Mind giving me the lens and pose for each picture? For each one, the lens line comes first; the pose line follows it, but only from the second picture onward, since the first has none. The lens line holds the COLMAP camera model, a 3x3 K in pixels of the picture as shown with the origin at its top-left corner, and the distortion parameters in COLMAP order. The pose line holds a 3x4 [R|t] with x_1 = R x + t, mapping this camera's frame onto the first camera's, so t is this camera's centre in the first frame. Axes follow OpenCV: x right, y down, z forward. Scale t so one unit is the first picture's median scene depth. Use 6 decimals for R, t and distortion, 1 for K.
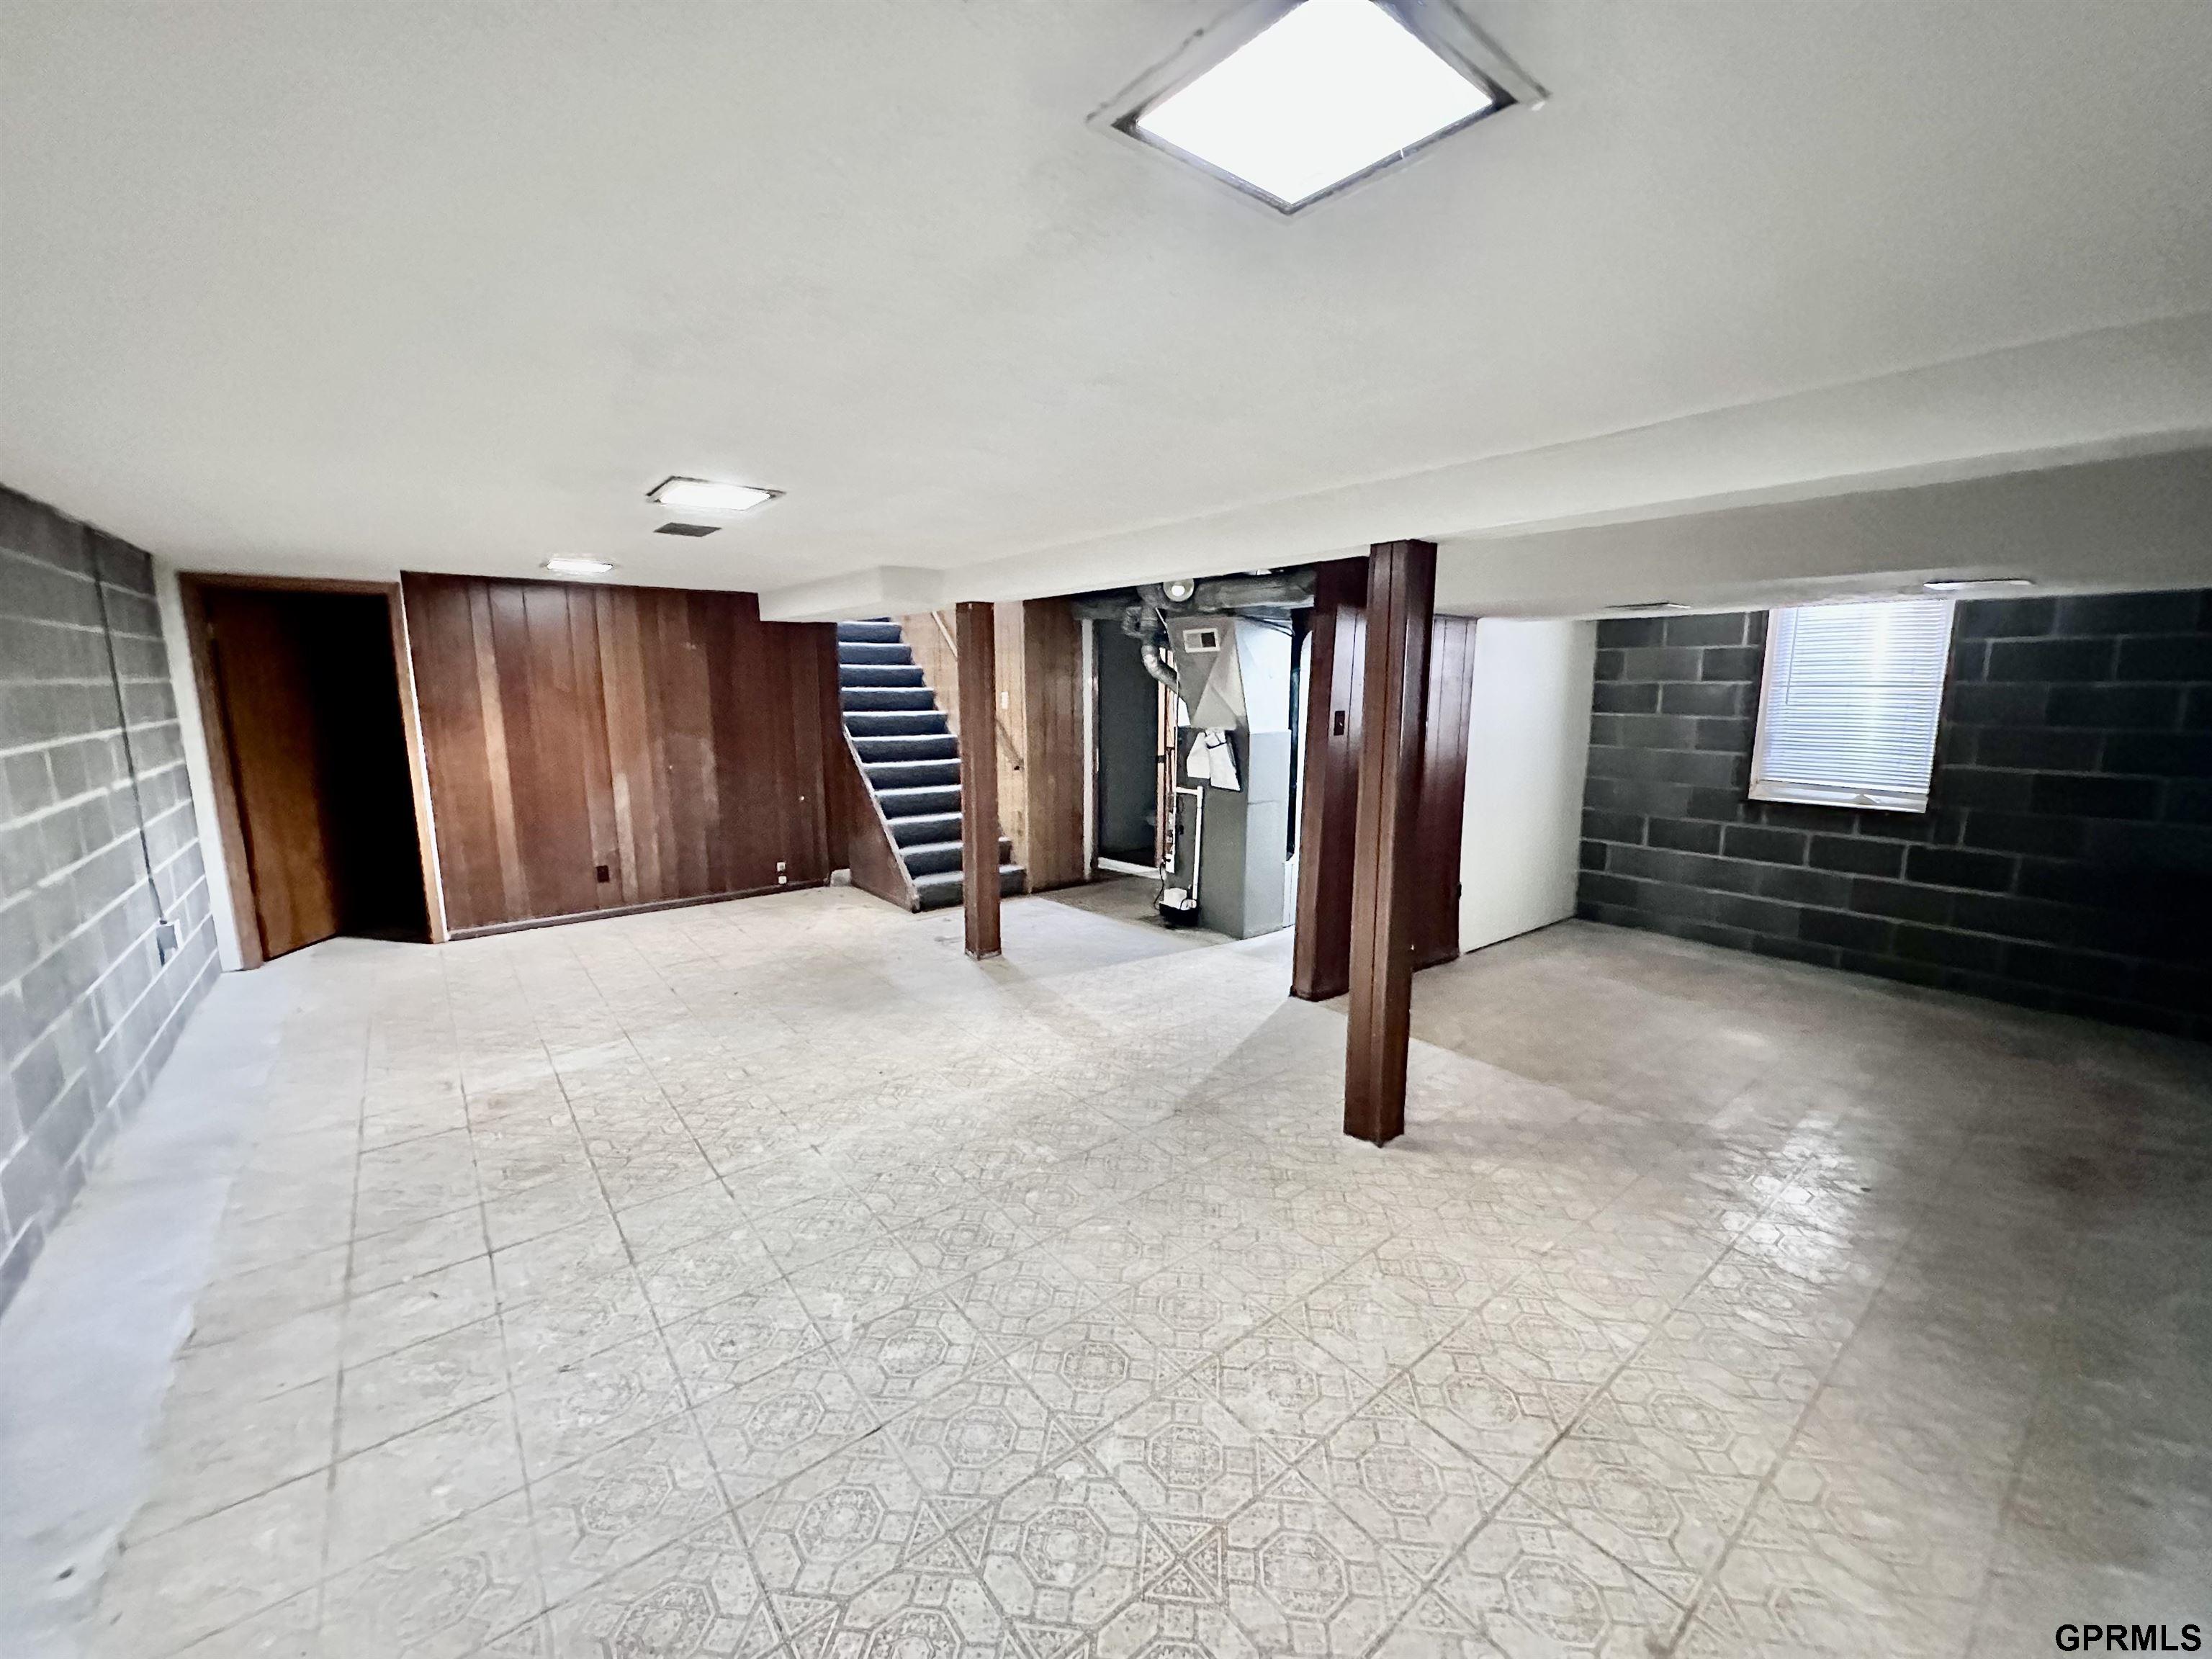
lens RADIAL K [[872.1, 0, 1114.8], [0, 872.1, 850.0], [0, 0, 1]] dist [-0.012944, 0.006432]
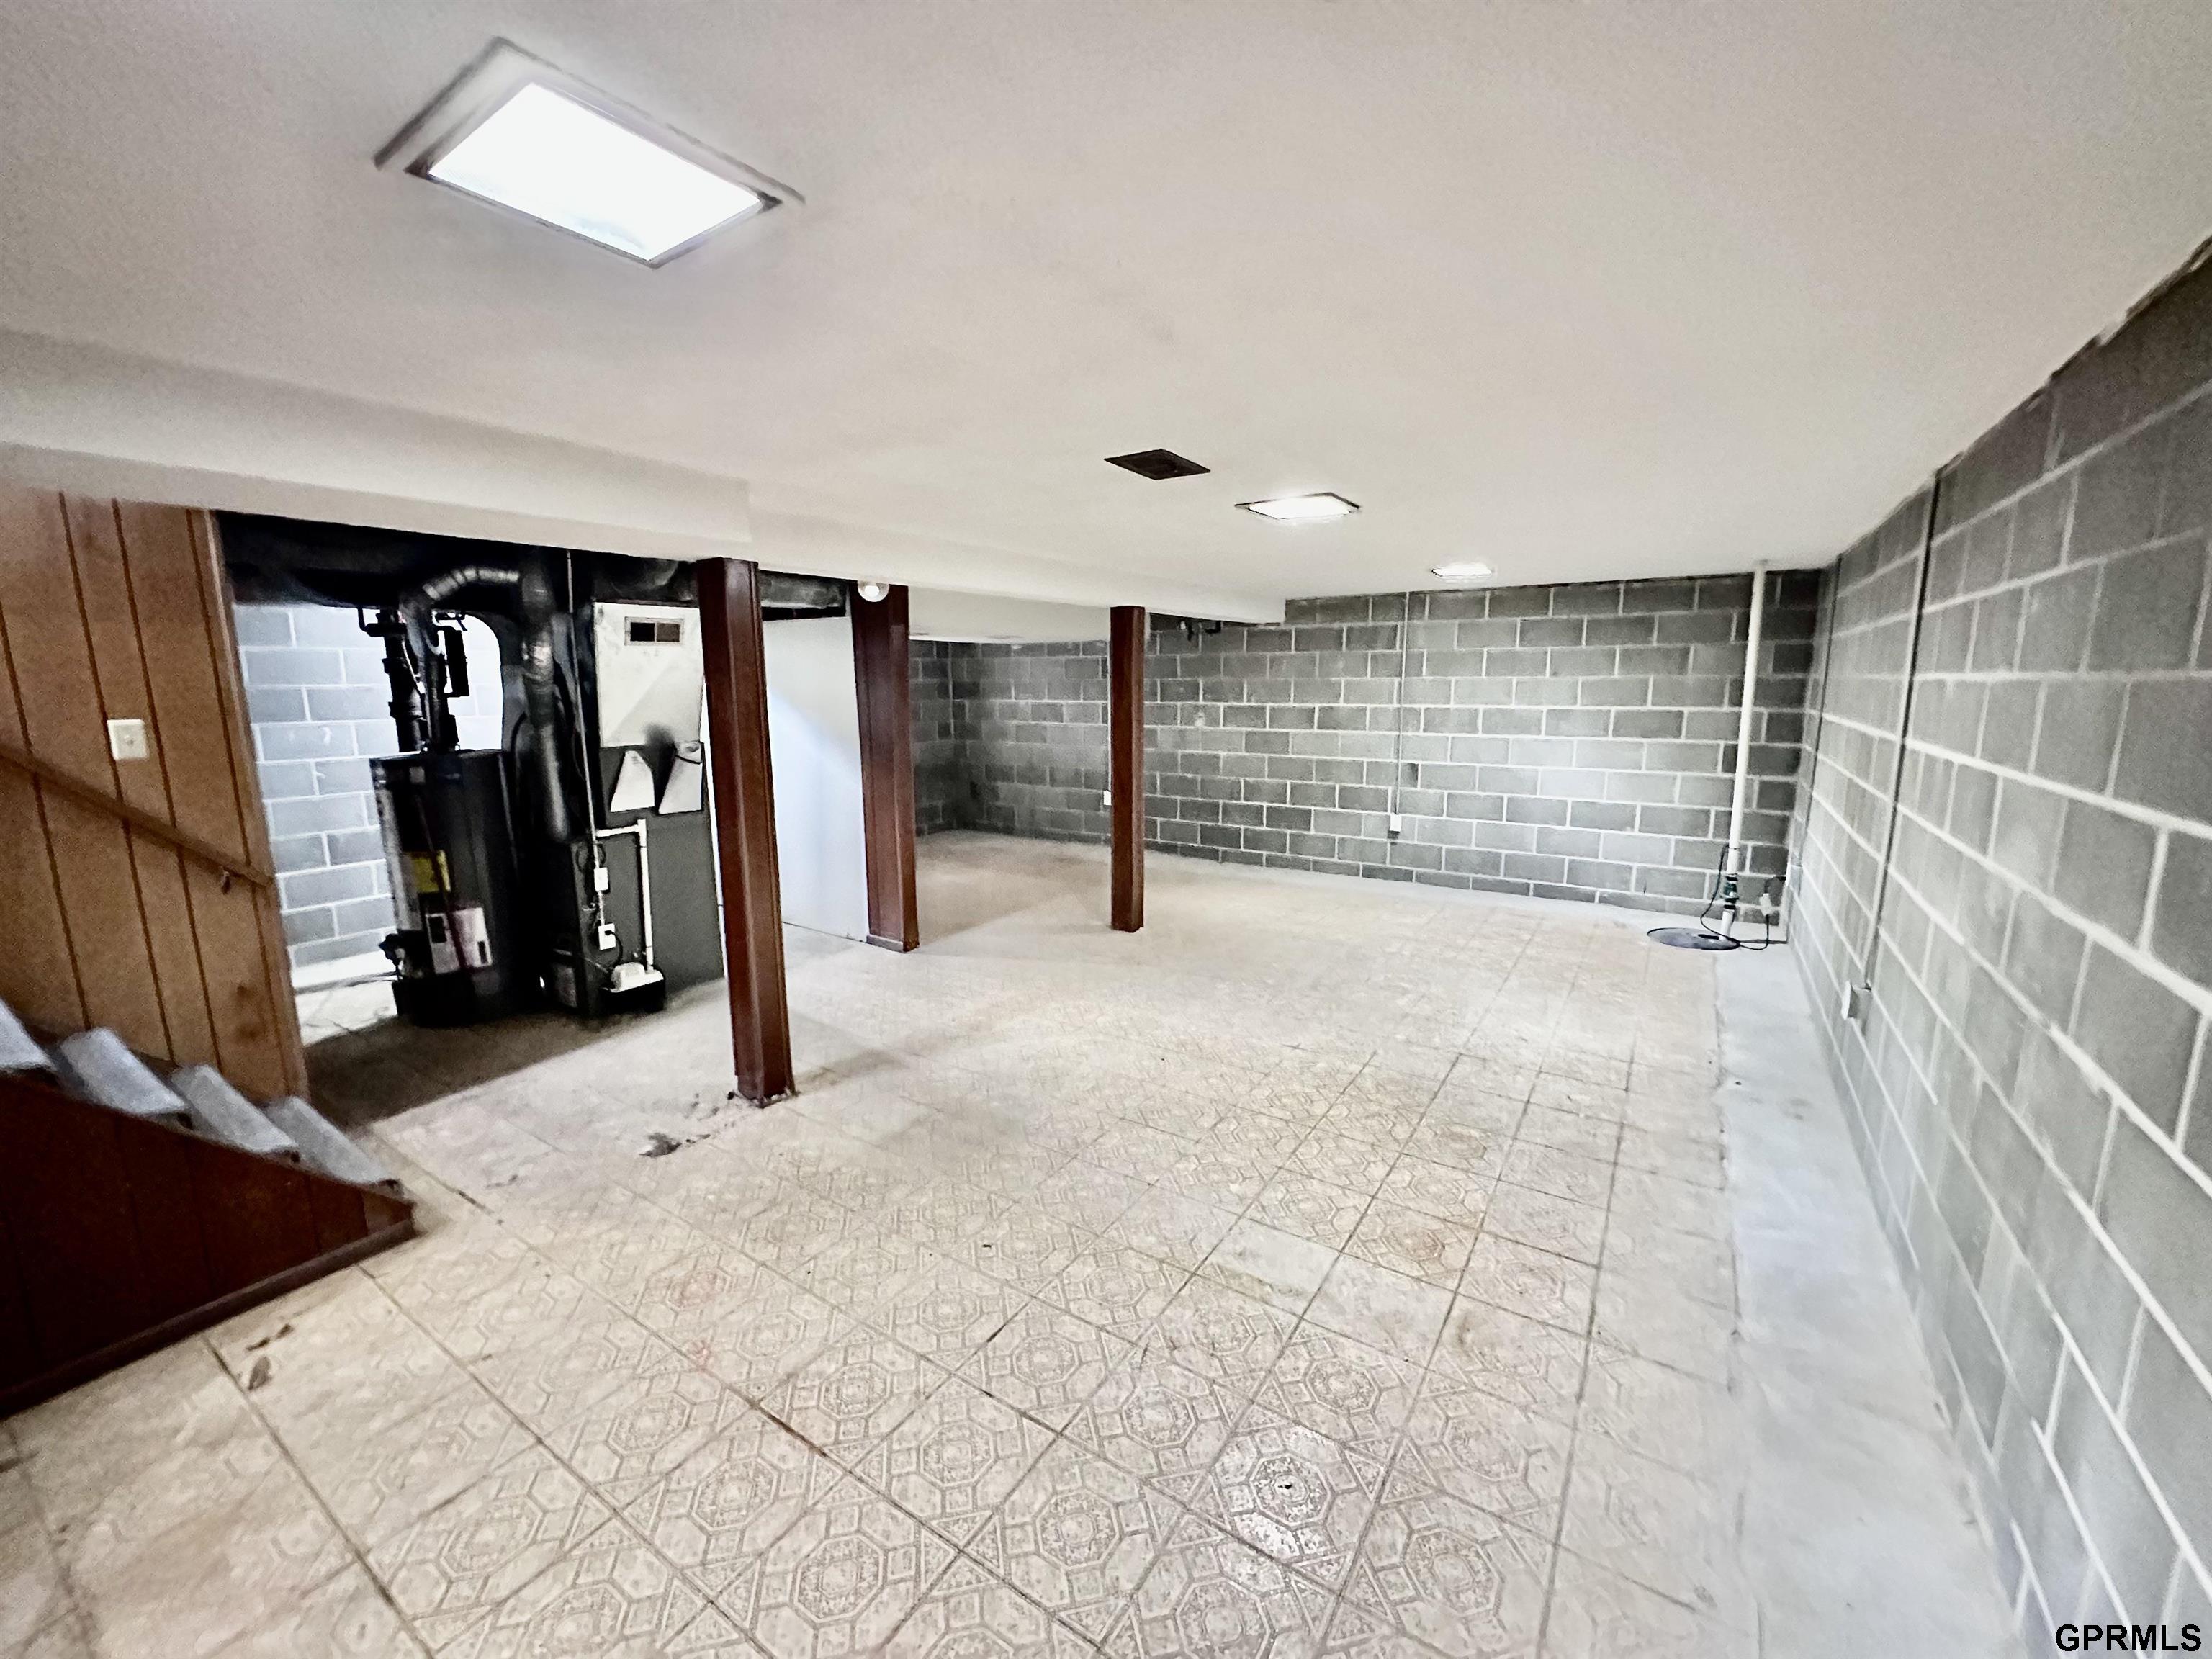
lens RADIAL K [[879.9, 0, 1106.0], [0, 879.9, 829.5], [0, 0, 1]] dist [-0.002682, 0.000910]
pose [[-0.303532, -0.159300, 0.939410, -1.200529], [0.191357, 0.955646, 0.223883, -0.252024], [-0.933408, 0.247719, -0.259586, 1.288103]]
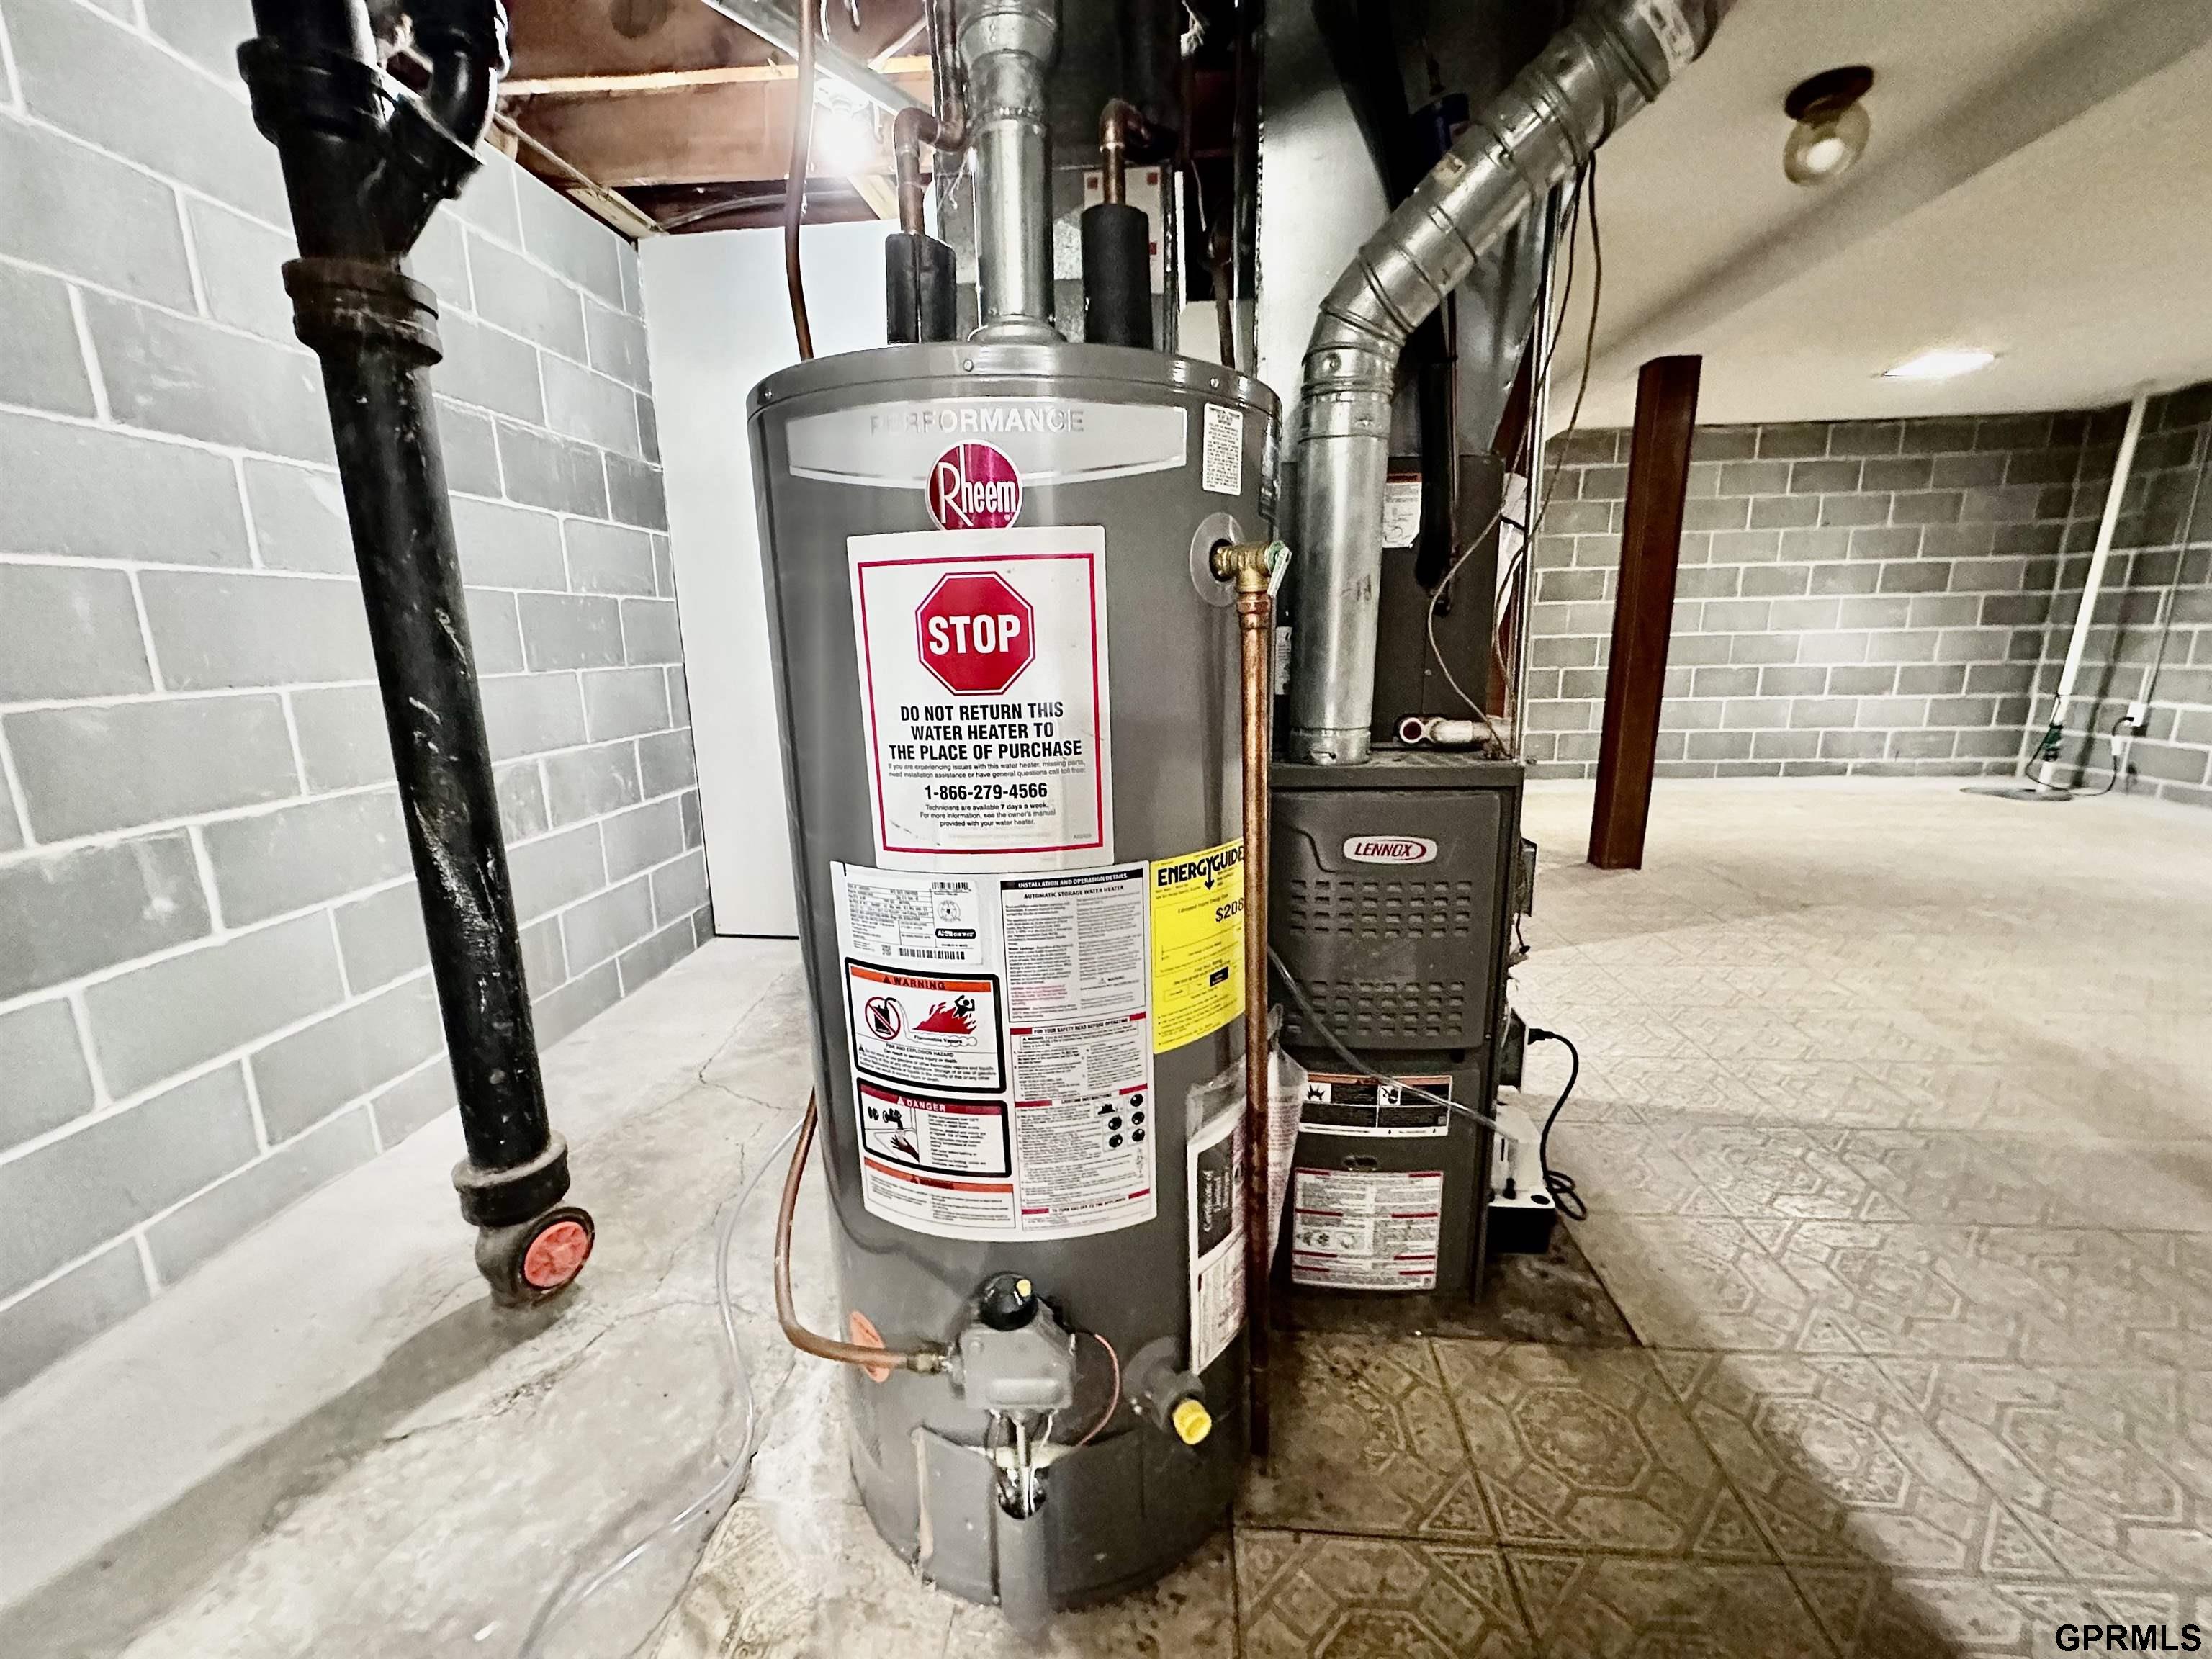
lens RADIAL K [[879.9, 0, 1106.0], [0, 879.9, 829.5], [0, 0, 1]] dist [-0.002682, 0.000910]
pose [[-0.718814, -0.139520, 0.681059, -0.021314], [0.155534, 0.922548, 0.353148, -0.237635], [-0.677581, 0.359776, -0.641440, 1.987618]]
